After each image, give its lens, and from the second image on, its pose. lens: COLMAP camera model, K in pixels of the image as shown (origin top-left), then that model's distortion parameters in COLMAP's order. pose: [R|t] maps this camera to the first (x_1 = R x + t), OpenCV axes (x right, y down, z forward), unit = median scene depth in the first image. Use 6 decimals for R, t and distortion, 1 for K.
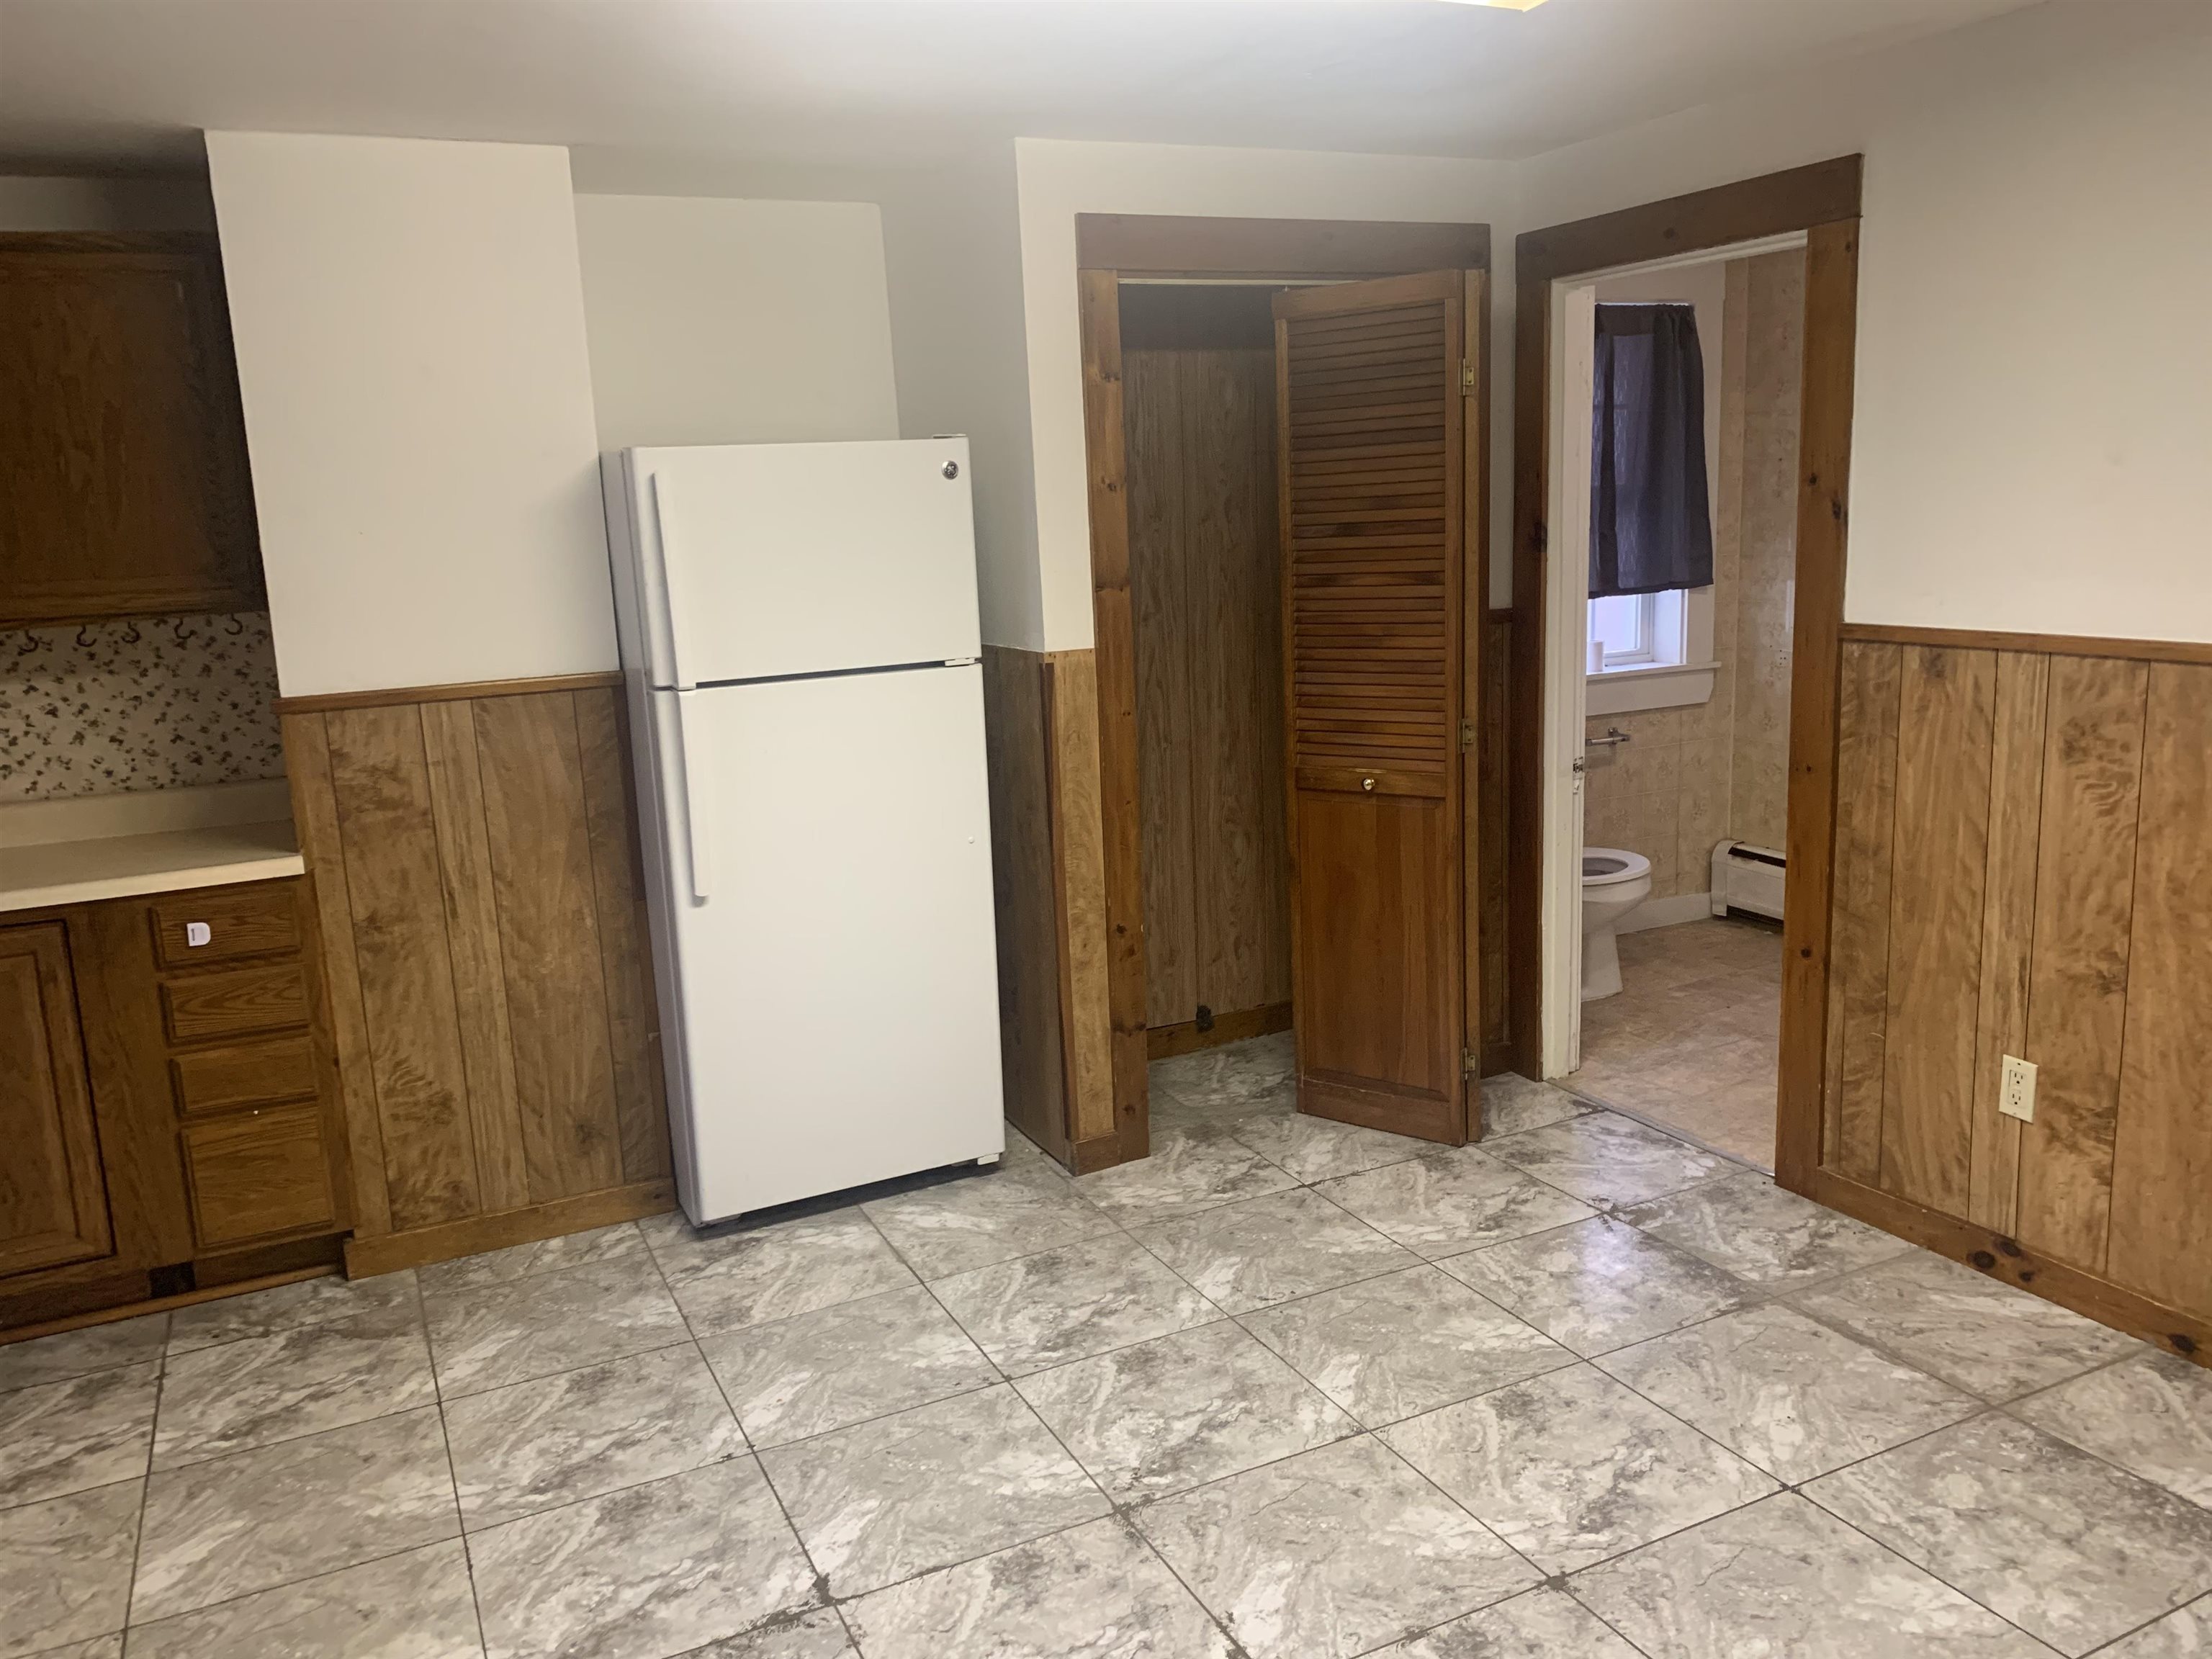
lens RADIAL K [[1685.4, 0, 1106.0], [0, 1685.4, 829.5], [0, 0, 1]] dist [0.007690, -0.001503]
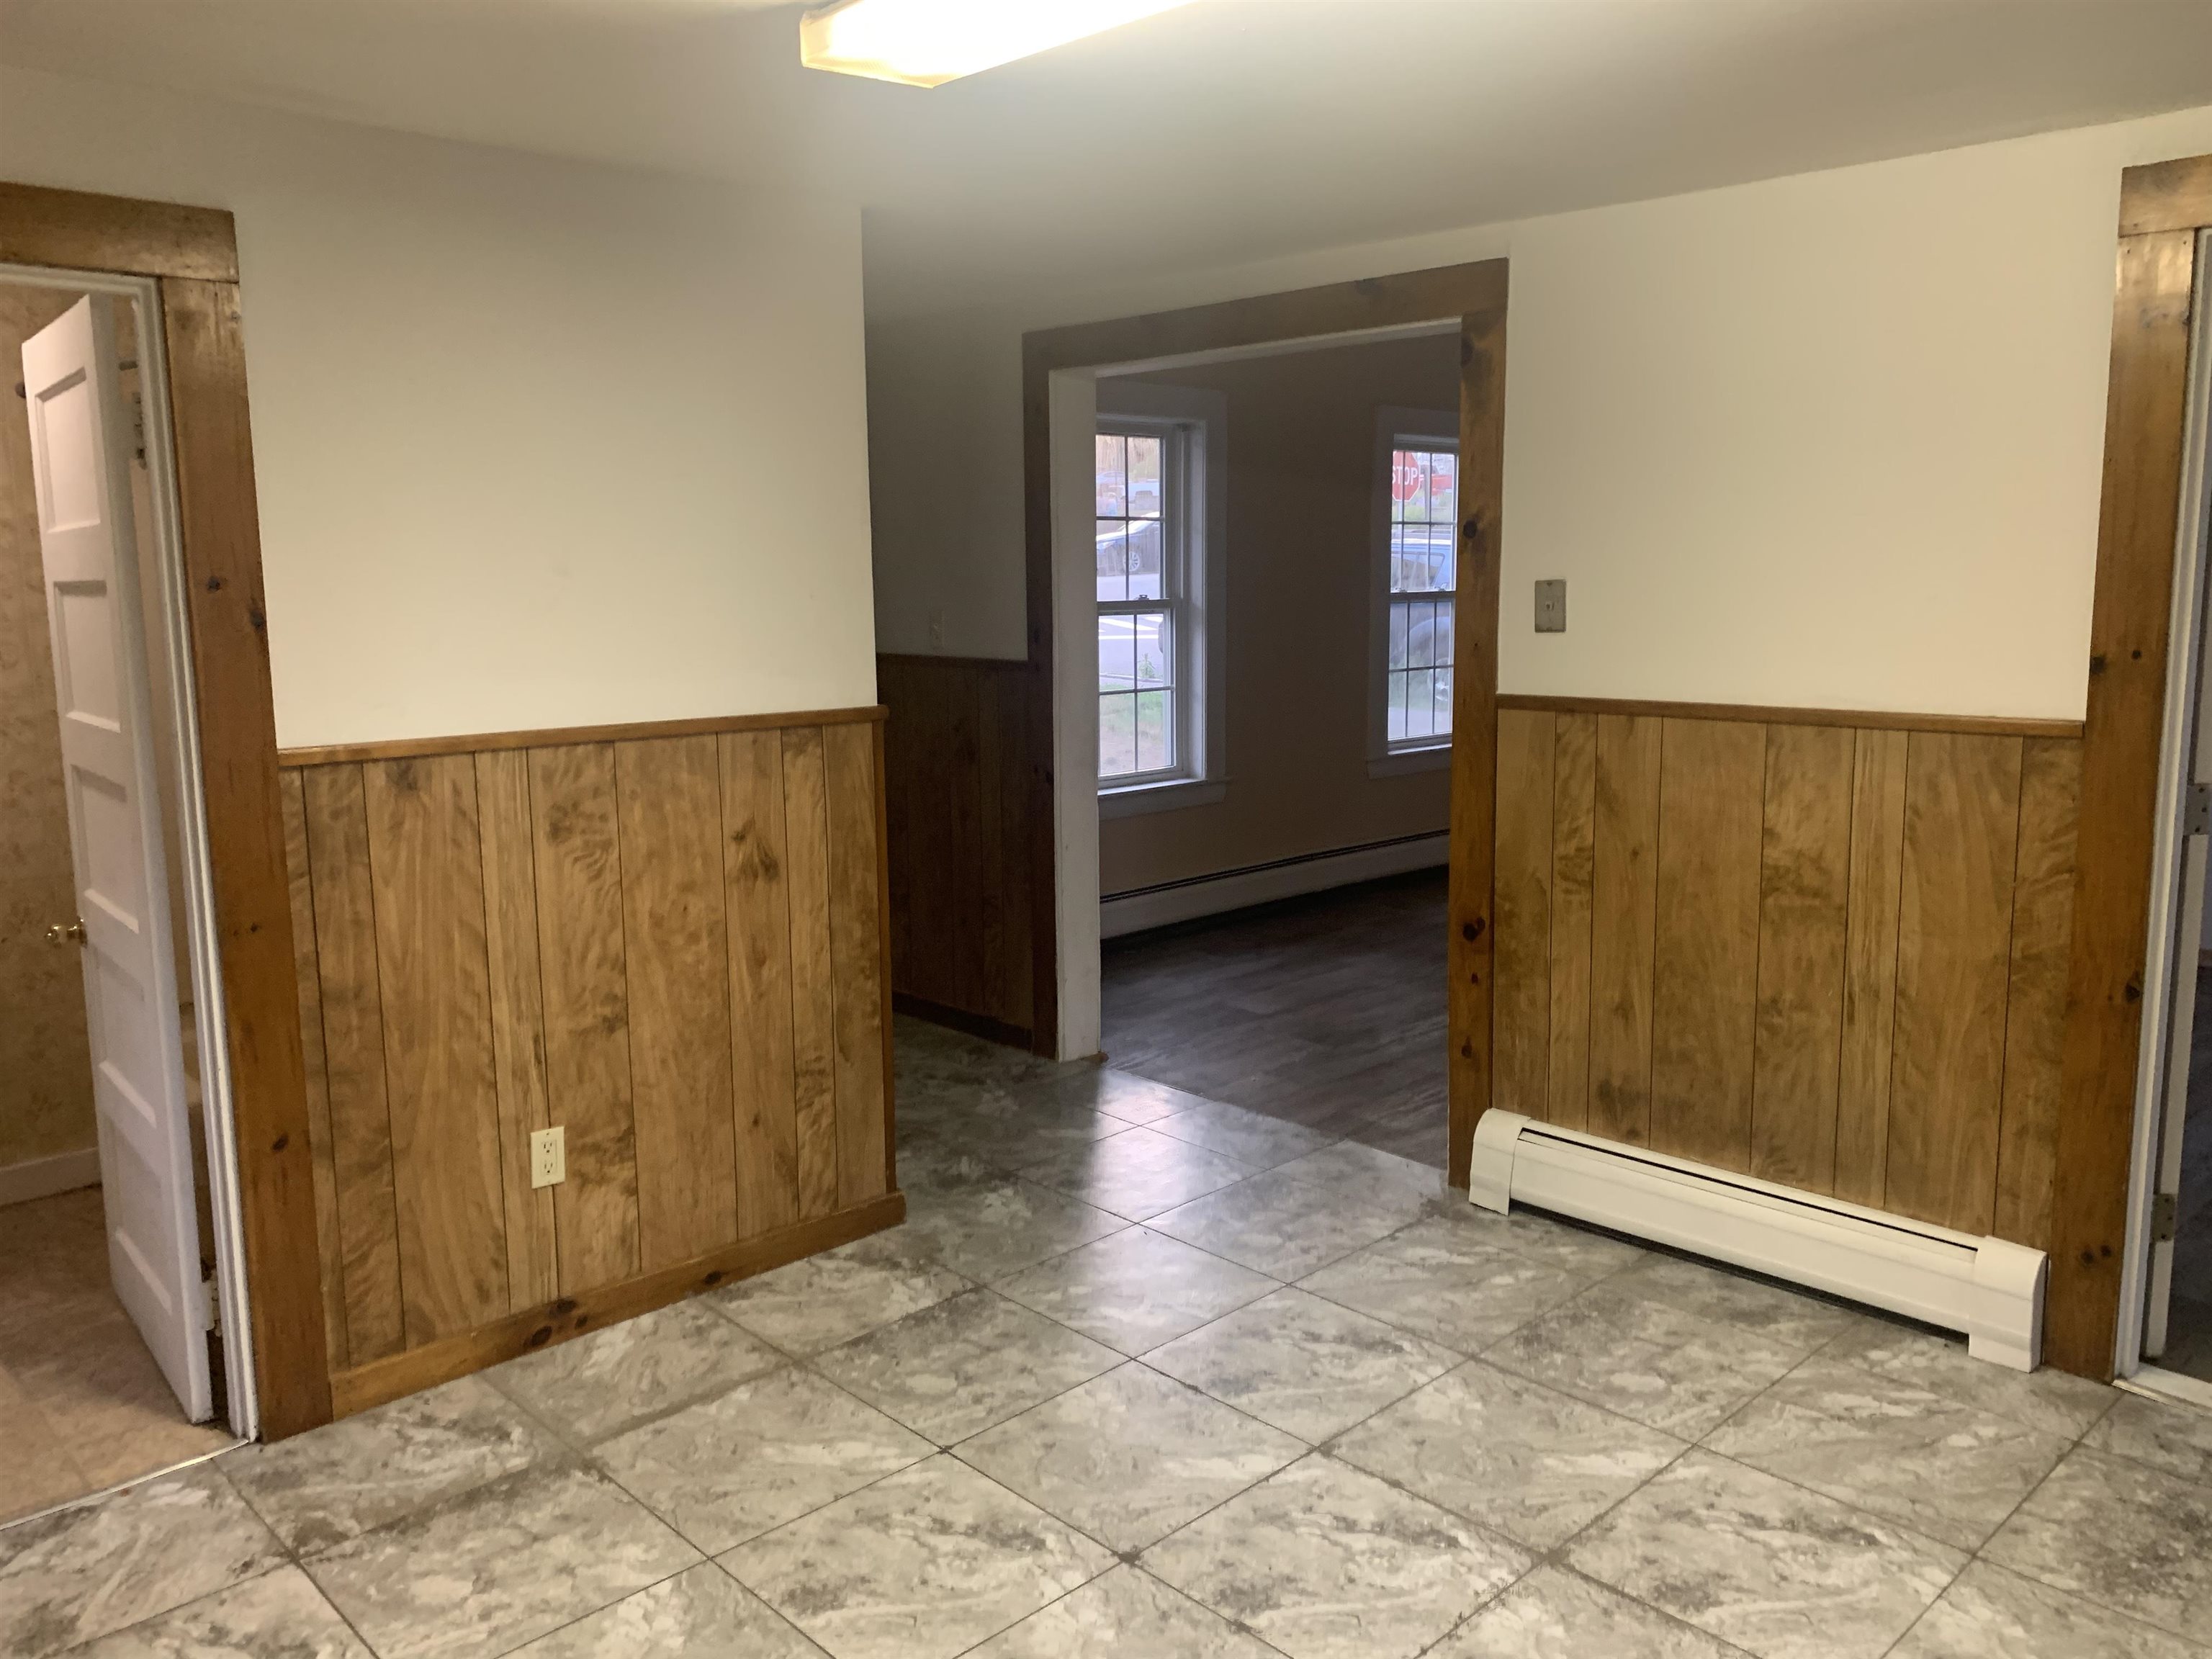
lens RADIAL K [[1685.4, 0, 1106.0], [0, 1685.4, 829.5], [0, 0, 1]] dist [0.007690, -0.001503]
pose [[-0.298575, -0.097959, 0.949346, -0.560164], [0.209691, 0.963679, 0.165387, -0.149461], [-0.931065, 0.248450, -0.267189, 0.924467]]
